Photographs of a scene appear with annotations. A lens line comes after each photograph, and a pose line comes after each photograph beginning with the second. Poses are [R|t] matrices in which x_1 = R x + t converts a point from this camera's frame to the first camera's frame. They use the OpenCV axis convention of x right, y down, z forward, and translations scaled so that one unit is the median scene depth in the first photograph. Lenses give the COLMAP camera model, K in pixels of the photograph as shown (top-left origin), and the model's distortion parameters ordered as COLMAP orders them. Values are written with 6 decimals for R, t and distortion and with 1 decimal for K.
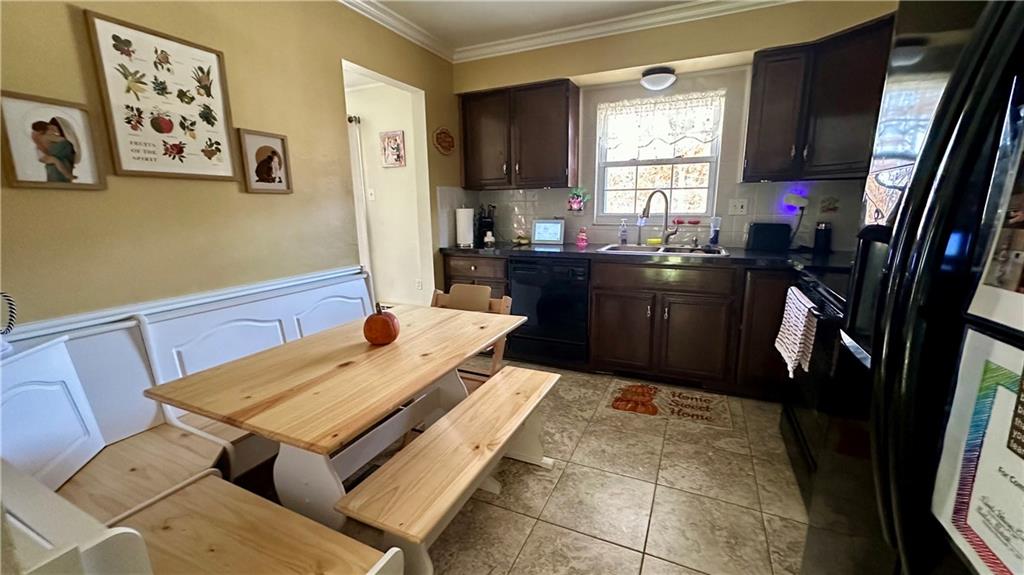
lens RADIAL K [[411.3, 0, 512.0], [0, 411.3, 287.5], [0, 0, 1]] dist [-0.001793, -0.000257]
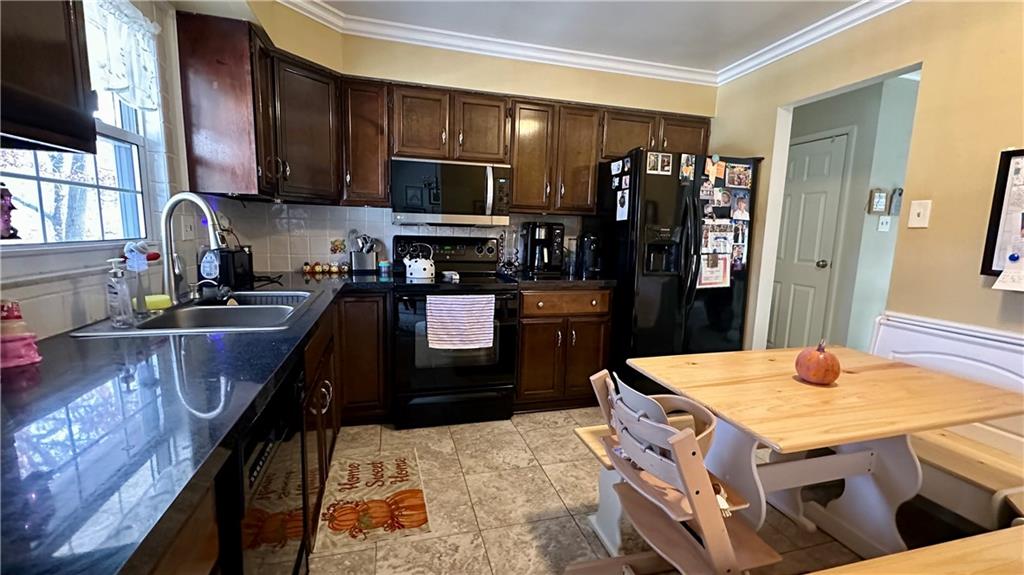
lens RADIAL K [[411.3, 0, 512.0], [0, 411.3, 287.5], [0, 0, 1]] dist [-0.001793, -0.000257]
pose [[-0.646920, -0.103993, 0.755433, -0.337765], [0.131138, 0.960727, 0.244554, -0.243739], [-0.751197, 0.257273, -0.607876, 1.240863]]
